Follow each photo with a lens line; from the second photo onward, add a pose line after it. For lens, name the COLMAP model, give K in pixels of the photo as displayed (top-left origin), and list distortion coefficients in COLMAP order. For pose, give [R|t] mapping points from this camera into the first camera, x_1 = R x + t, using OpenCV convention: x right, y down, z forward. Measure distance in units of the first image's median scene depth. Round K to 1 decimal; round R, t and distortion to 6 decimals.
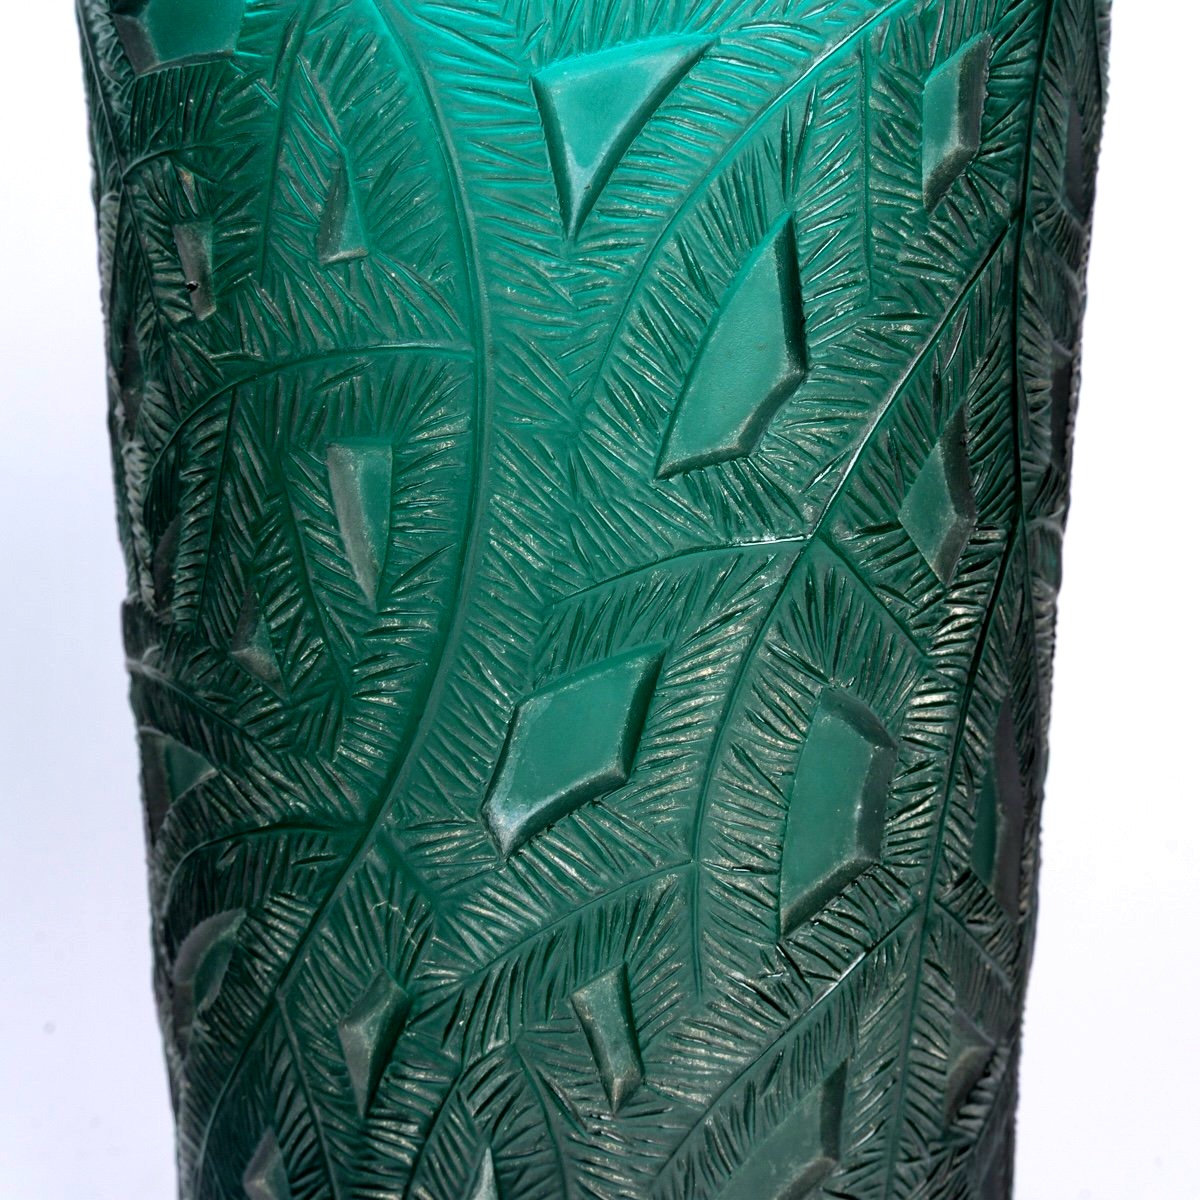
lens RADIAL K [[2009.4, 0, 632.2], [0, 2009.4, 599.5], [0, 0, 1]] dist [-0.013287, 0.015505]
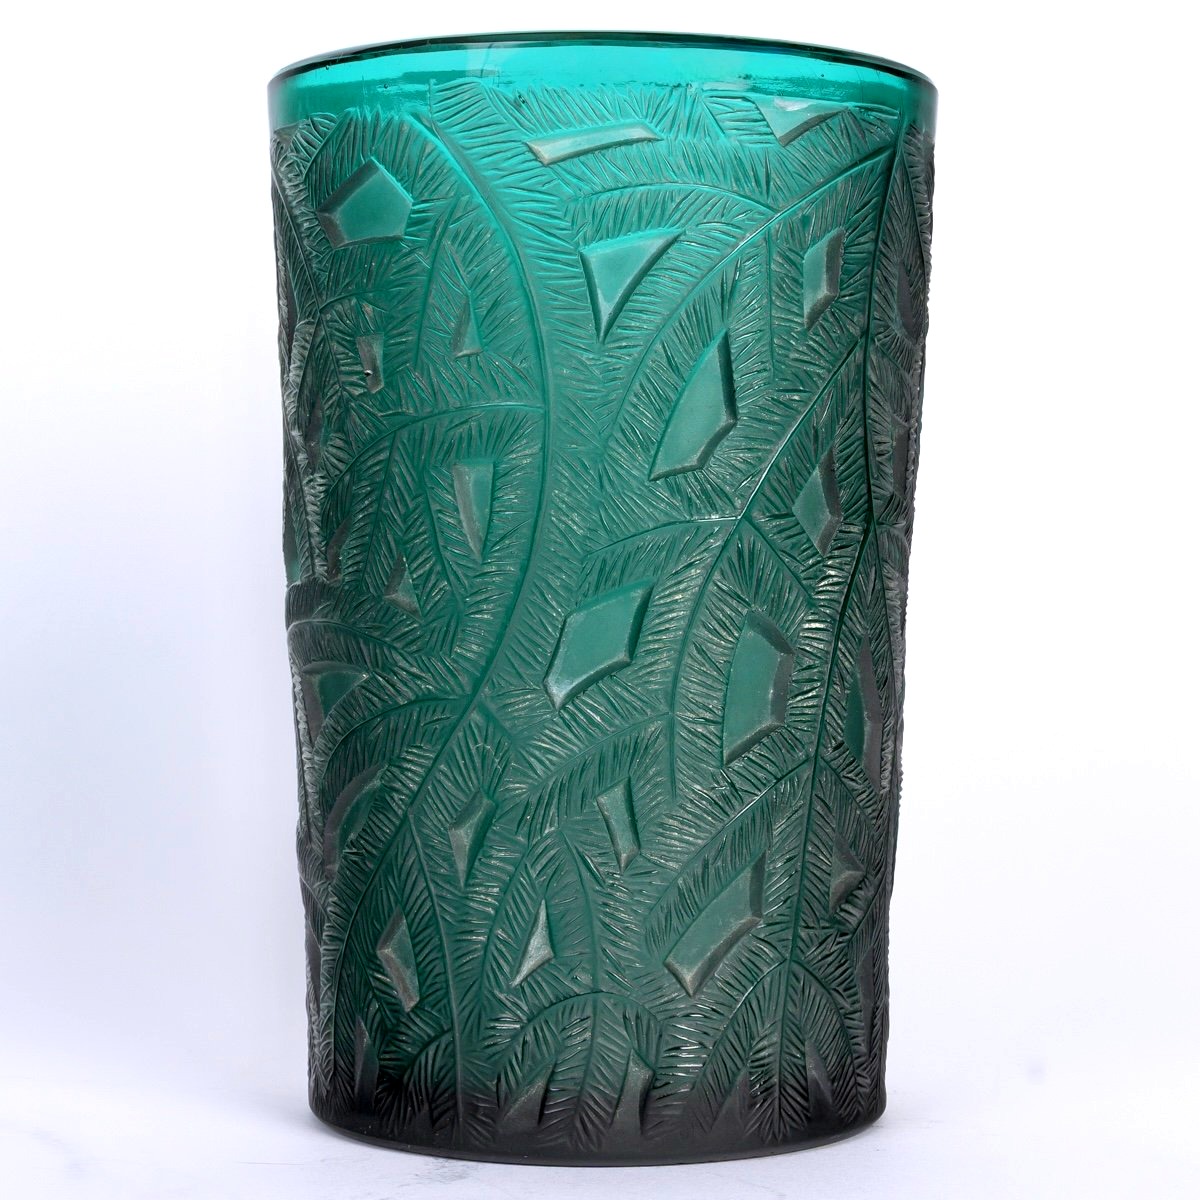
lens RADIAL K [[2692.6, 0, 600.0], [0, 2692.6, 600.0], [0, 0, 1]] dist [-0.021324, -0.160881]
pose [[0.999758, 0.002772, 0.021823, -0.075910], [-0.000086, 0.992513, -0.122141, 0.305436], [-0.021998, 0.122110, 0.992273, -1.203656]]
